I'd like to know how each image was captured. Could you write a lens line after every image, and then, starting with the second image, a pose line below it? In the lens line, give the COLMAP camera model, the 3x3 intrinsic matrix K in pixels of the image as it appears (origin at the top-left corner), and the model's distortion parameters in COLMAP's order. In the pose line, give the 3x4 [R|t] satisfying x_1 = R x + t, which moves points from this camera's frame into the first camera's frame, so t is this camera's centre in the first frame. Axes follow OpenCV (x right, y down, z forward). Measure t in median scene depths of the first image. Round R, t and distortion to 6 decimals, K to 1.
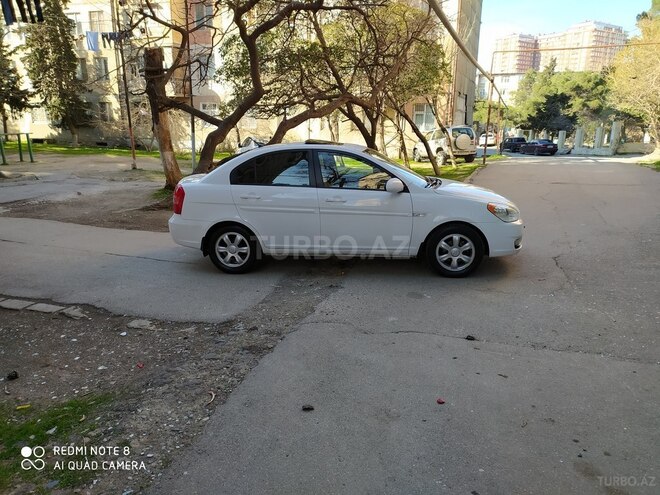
lens RADIAL K [[491.3, 0, 329.1], [0, 491.3, 247.4], [0, 0, 1]] dist [0.063726, -0.060129]
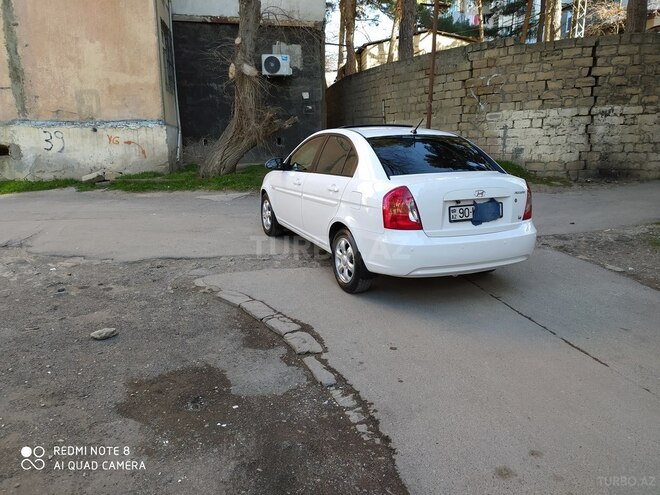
lens RADIAL K [[491.3, 0, 329.1], [0, 491.3, 247.4], [0, 0, 1]] dist [0.063726, -0.060129]
pose [[-0.512200, -0.181717, 0.839423, -1.016620], [0.220807, 0.916648, 0.333167, -0.444970], [-0.829997, 0.355998, -0.429382, 2.043696]]
